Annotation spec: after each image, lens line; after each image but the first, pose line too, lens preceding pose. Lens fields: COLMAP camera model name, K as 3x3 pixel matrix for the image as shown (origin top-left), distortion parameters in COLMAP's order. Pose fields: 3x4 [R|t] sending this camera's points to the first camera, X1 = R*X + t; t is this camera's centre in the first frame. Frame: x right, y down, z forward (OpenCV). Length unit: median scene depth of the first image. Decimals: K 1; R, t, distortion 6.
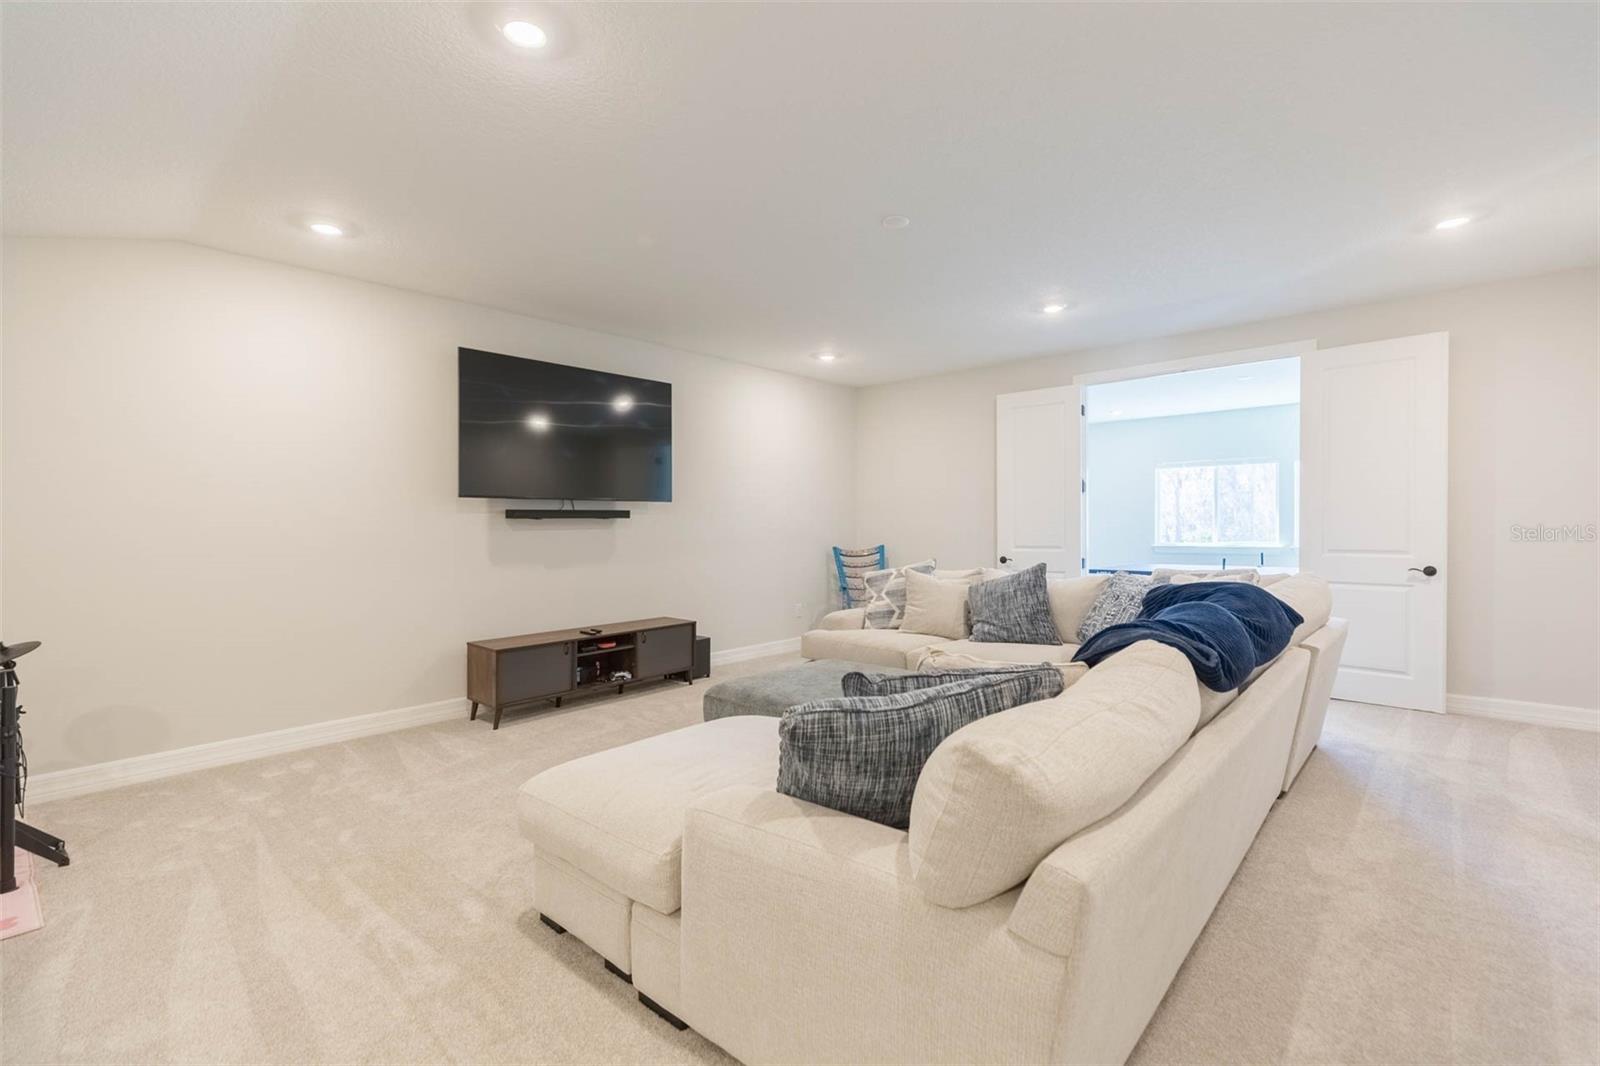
lens RADIAL K [[712.7, 0, 809.8], [0, 712.7, 526.2], [0, 0, 1]] dist [0.007813, -0.000841]
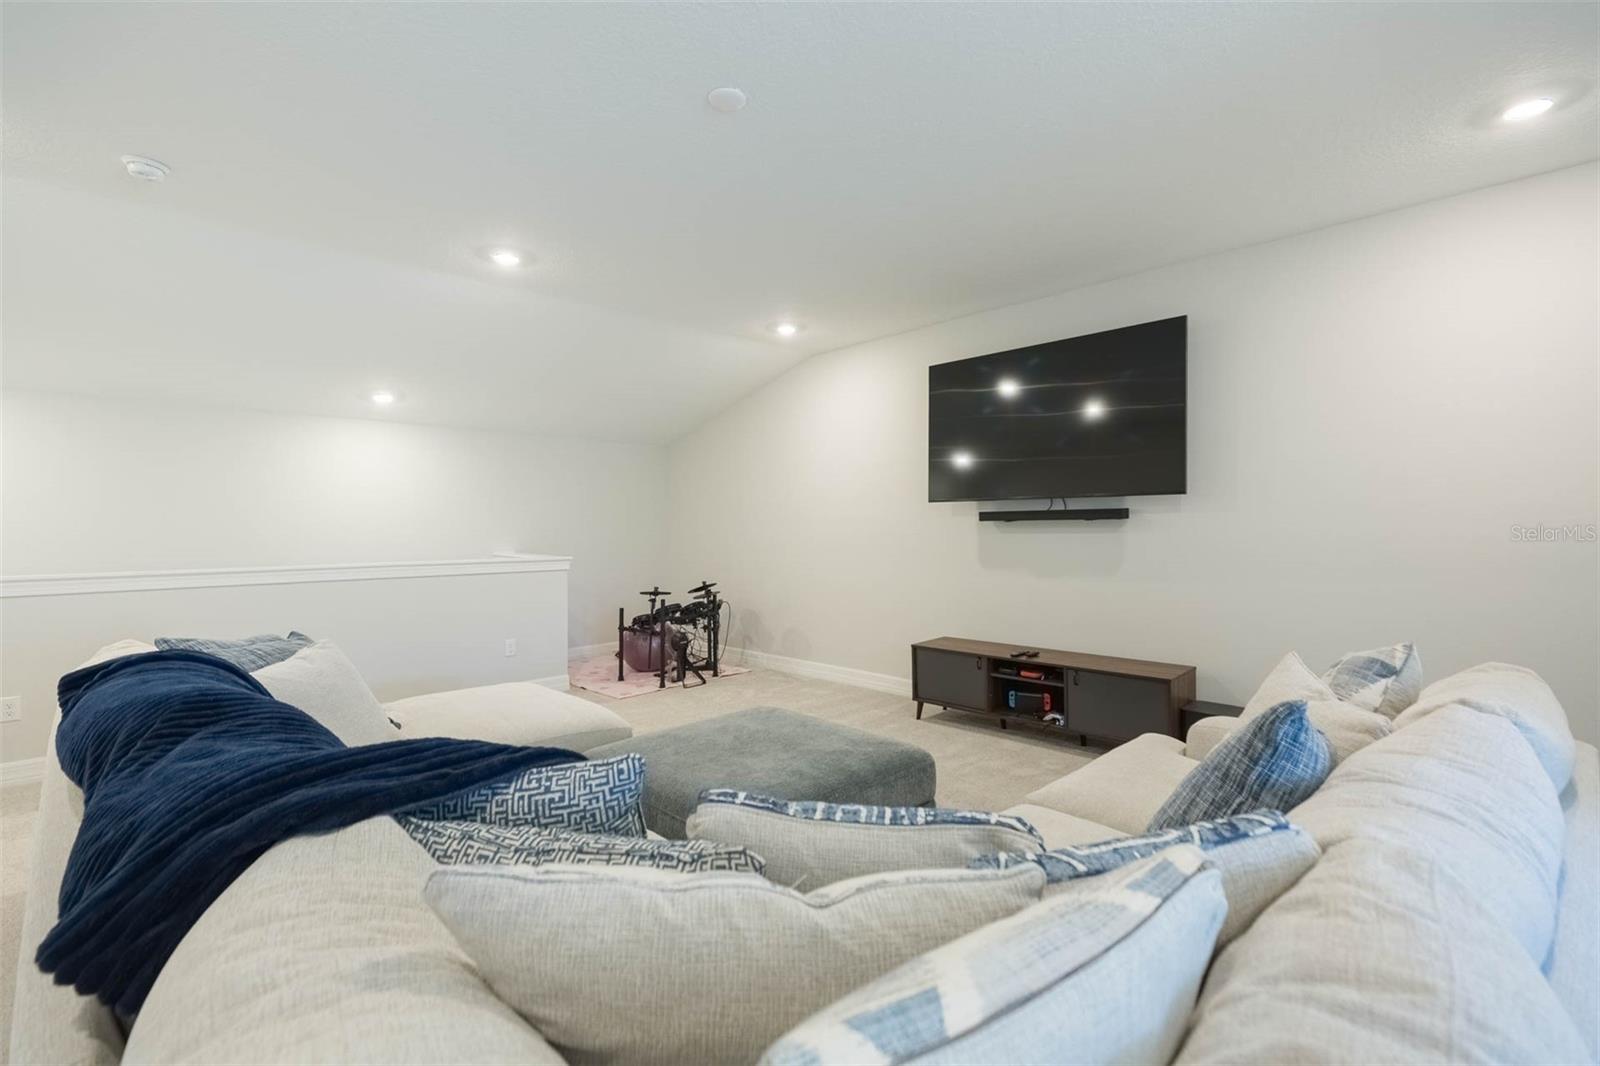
lens RADIAL K [[712.7, 0, 801.2], [0, 712.7, 527.0], [0, 0, 1]] dist [0.007813, -0.000841]
pose [[-0.044332, 0.004274, -0.999008, 0.488091], [-0.004934, 0.999978, 0.004497, -0.004731], [0.999005, 0.005129, -0.044309, 0.680453]]
